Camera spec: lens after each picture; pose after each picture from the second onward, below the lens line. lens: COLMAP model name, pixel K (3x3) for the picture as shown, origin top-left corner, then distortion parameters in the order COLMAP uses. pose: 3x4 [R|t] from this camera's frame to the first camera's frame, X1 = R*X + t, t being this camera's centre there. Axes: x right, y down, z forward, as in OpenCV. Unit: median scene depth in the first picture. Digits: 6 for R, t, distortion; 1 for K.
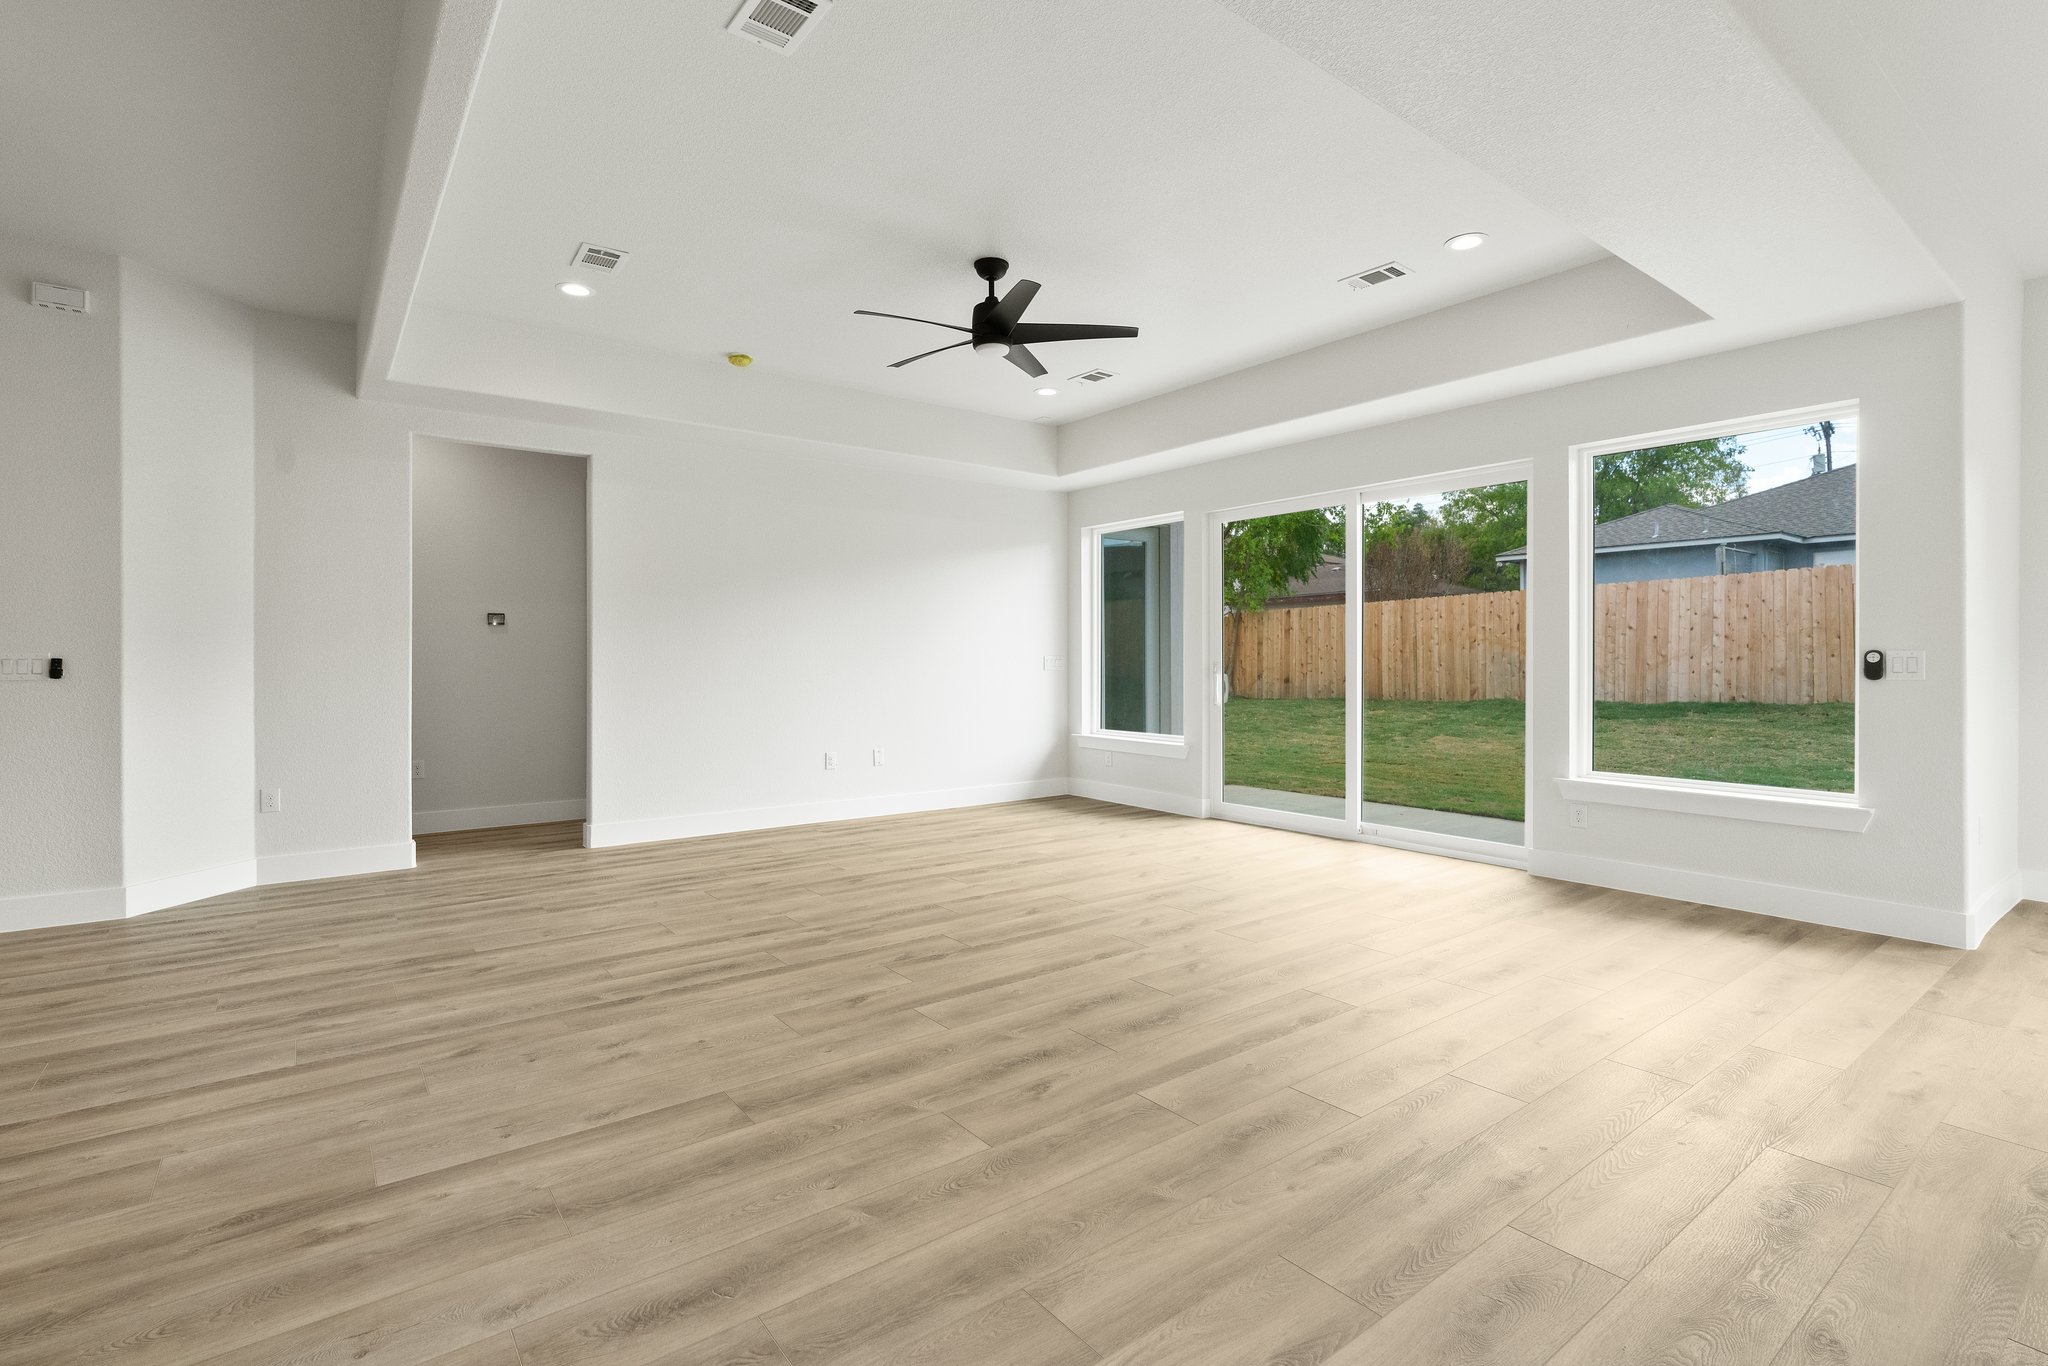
lens RADIAL K [[952.1, 0, 1020.6], [0, 952.1, 677.6], [0, 0, 1]] dist [-0.001902, -0.000563]
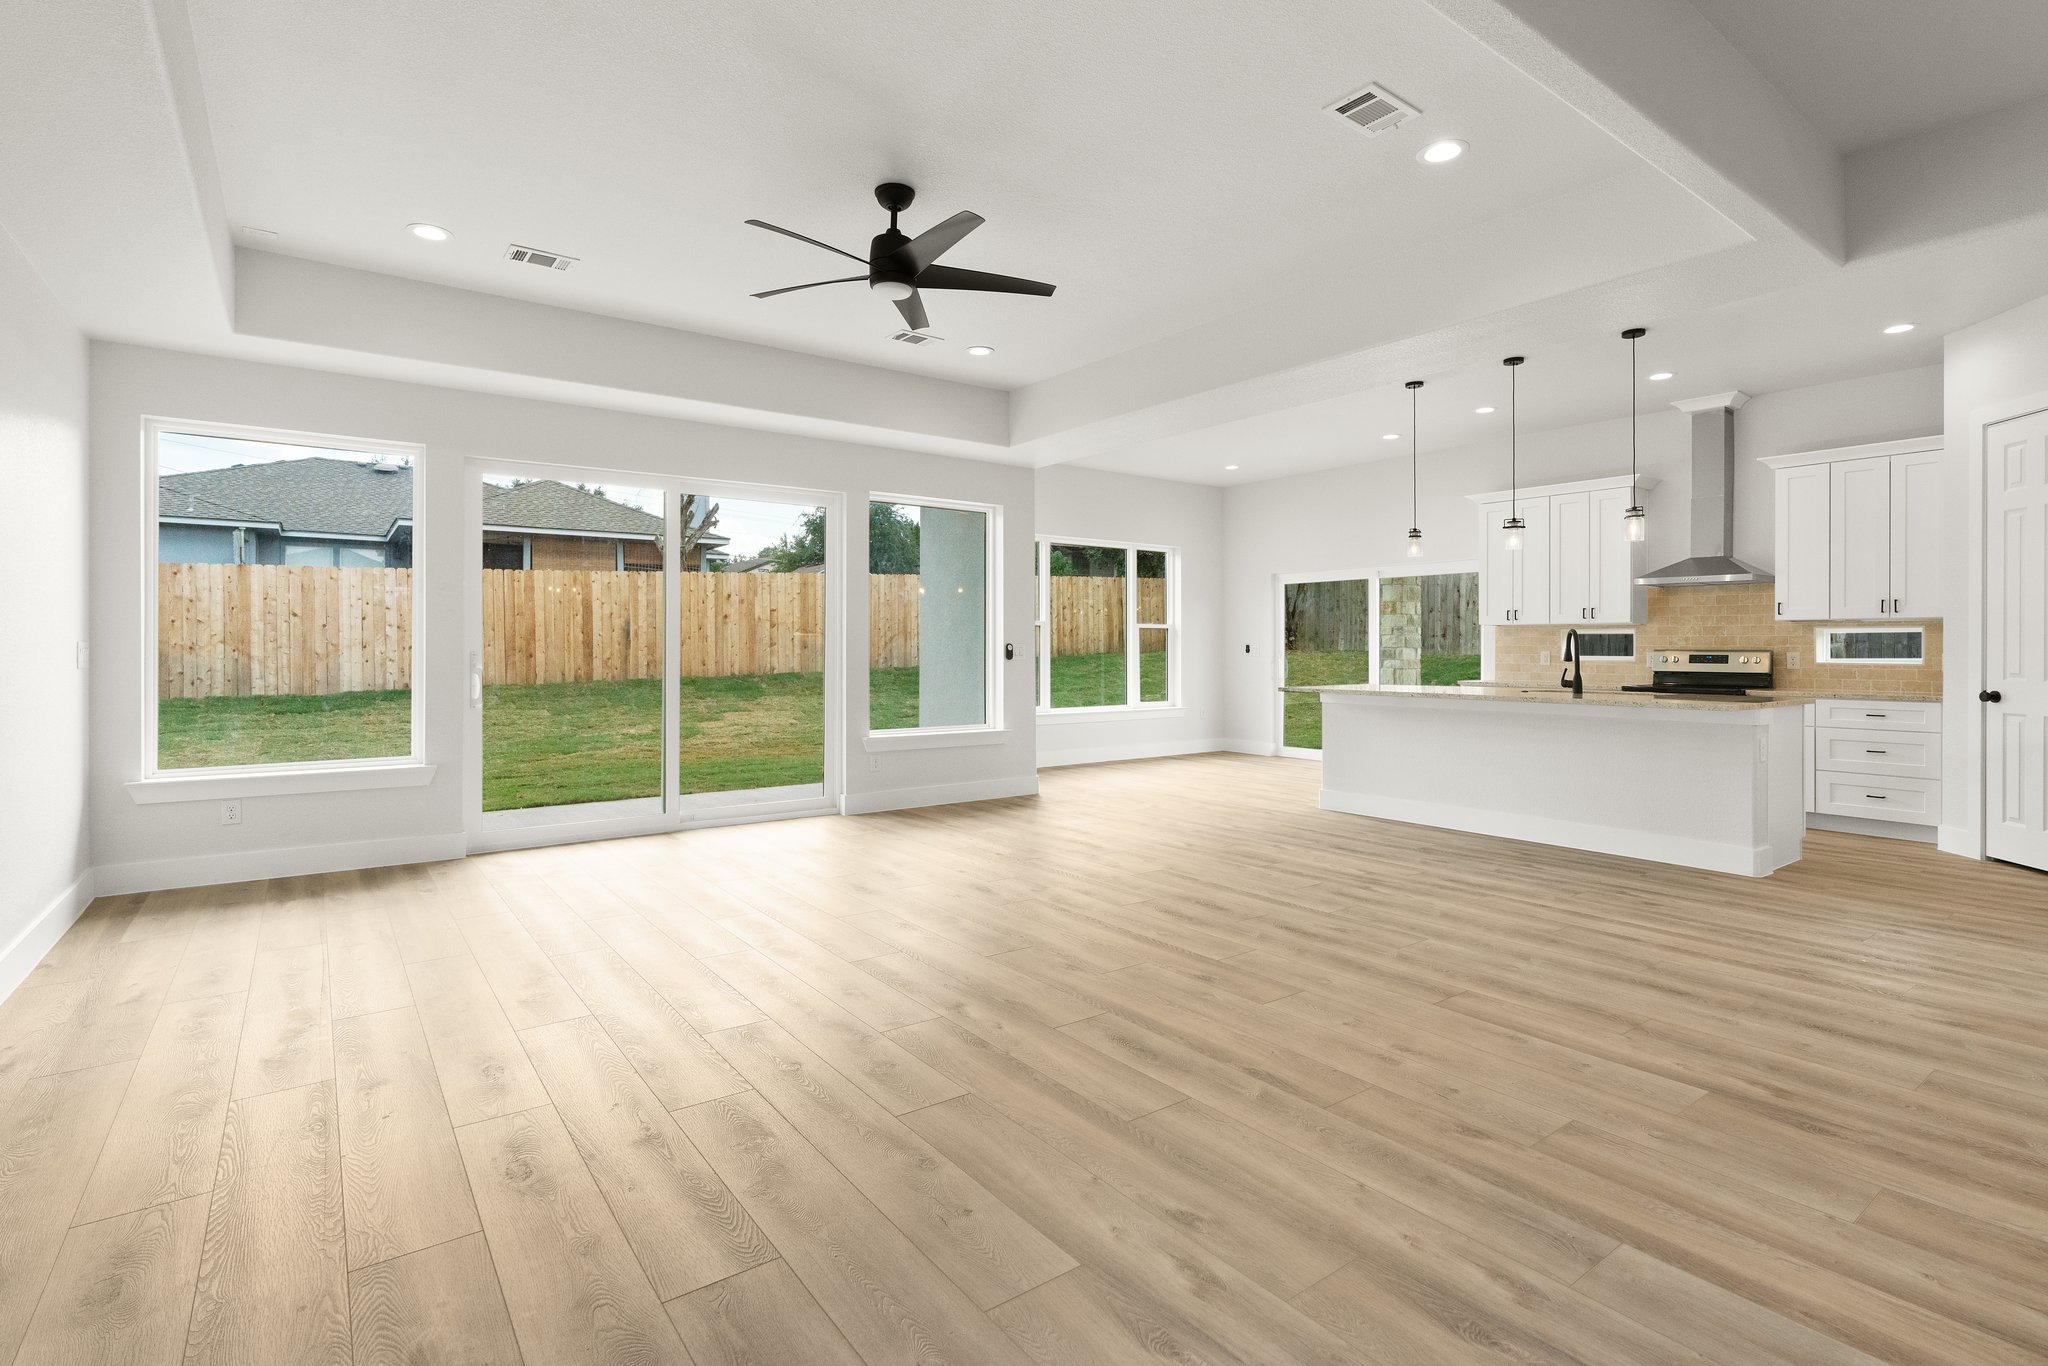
lens RADIAL K [[970.7, 0, 1014.9], [0, 970.7, 655.6], [0, 0, 1]] dist [-0.004673, 0.000111]
pose [[0.012564, -0.004769, 0.999910, -1.310087], [0.017813, 0.999831, 0.004545, -0.018922], [-0.999762, 0.017754, 0.012647, 1.275792]]
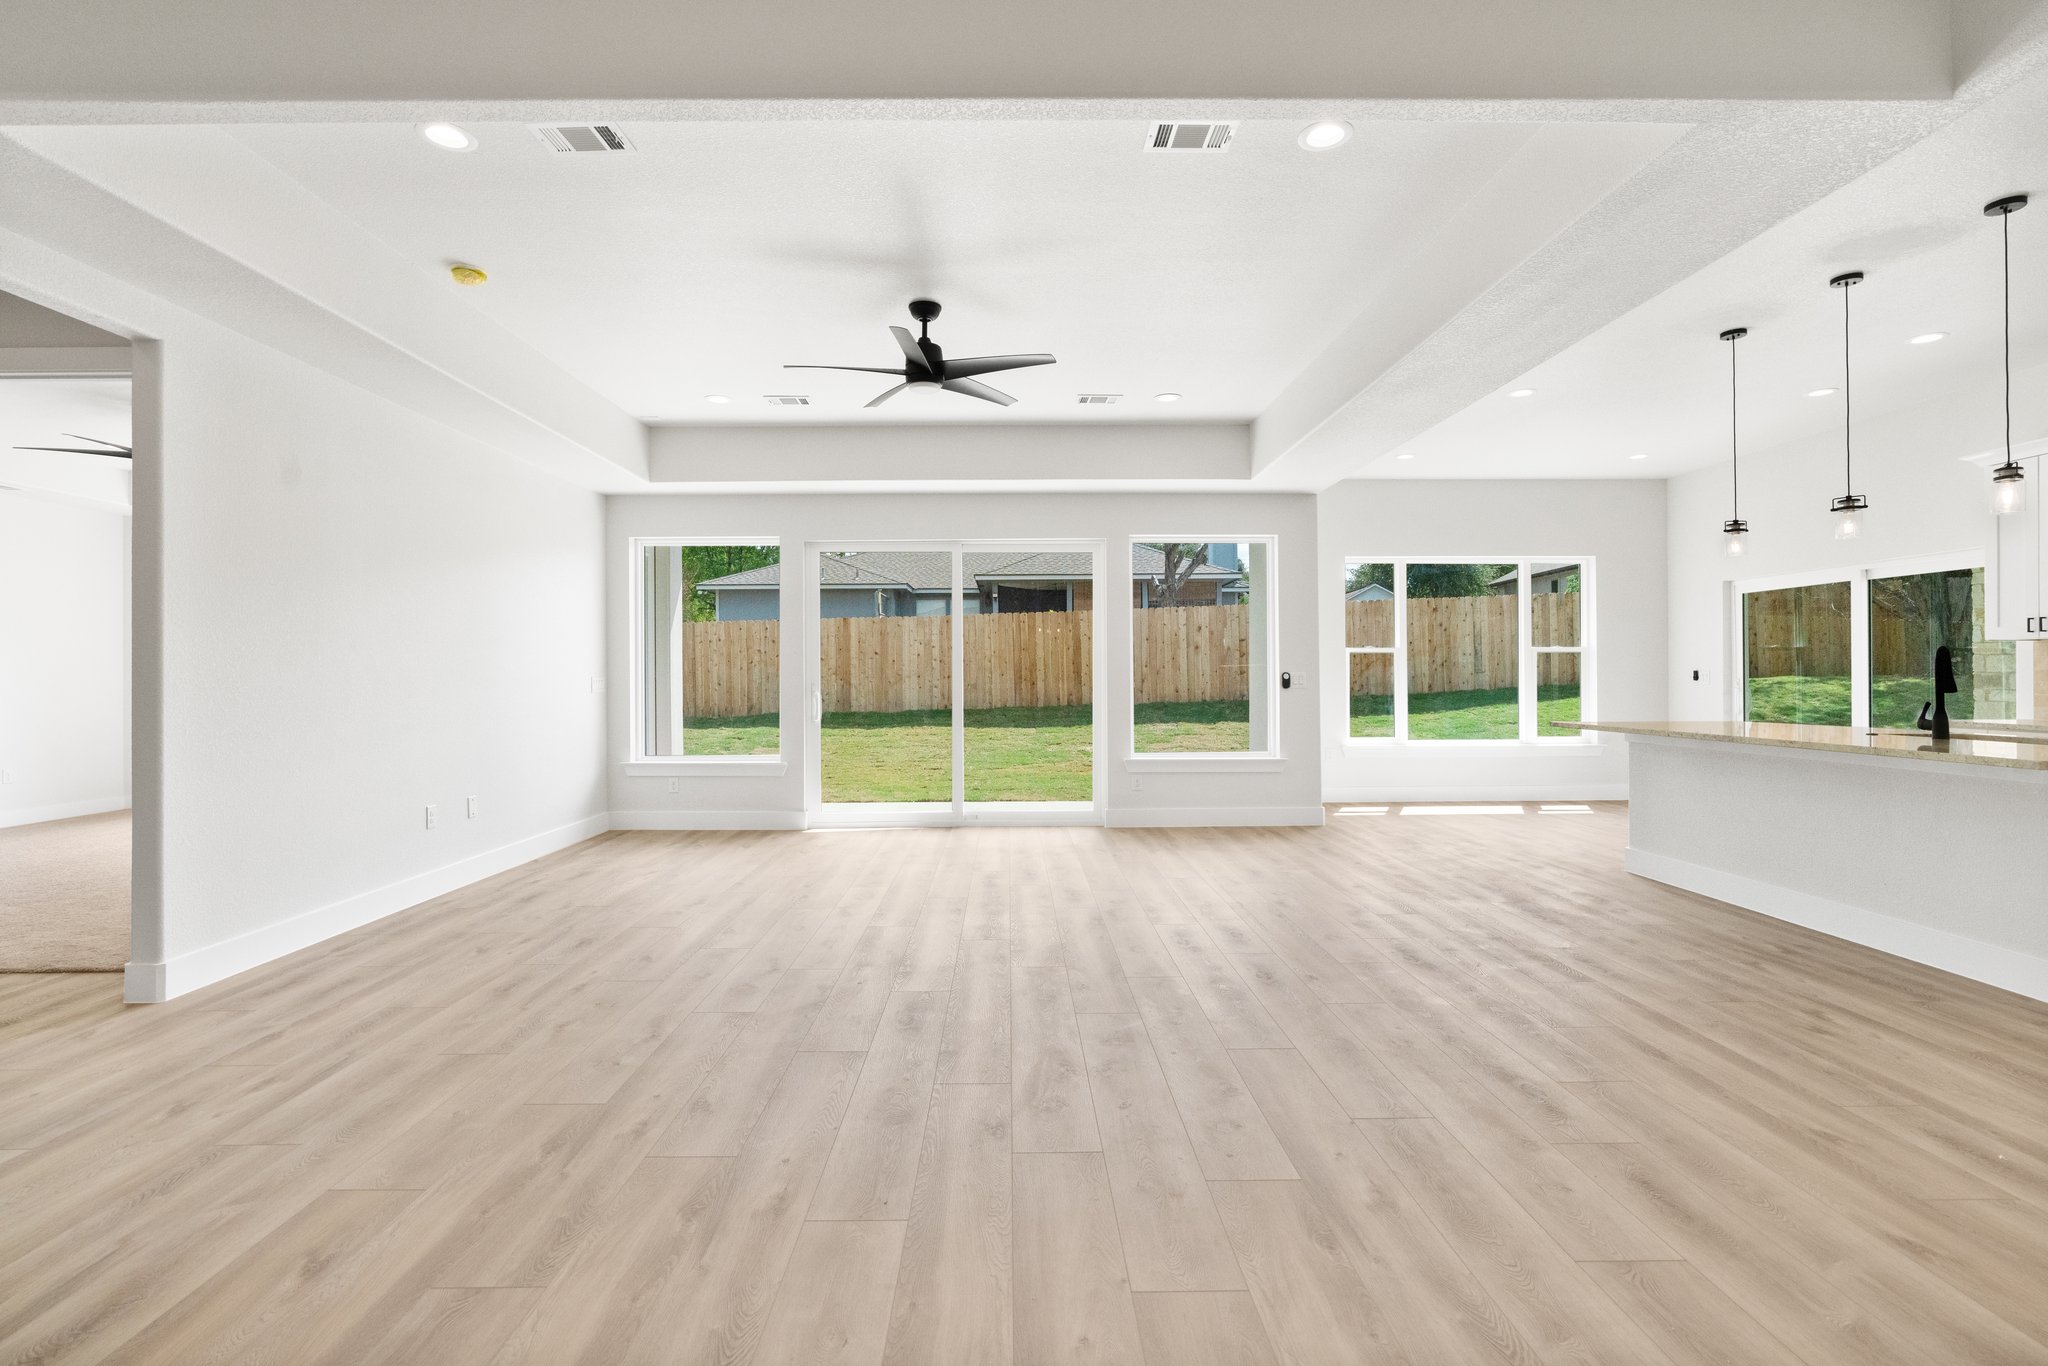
lens RADIAL K [[952.1, 0, 1020.6], [0, 952.1, 677.6], [0, 0, 1]] dist [-0.001902, -0.000563]
pose [[0.592153, -0.001719, 0.805824, -1.186594], [0.018213, 0.999771, -0.011251, -0.010312], [-0.805620, 0.021339, 0.592049, 0.425499]]
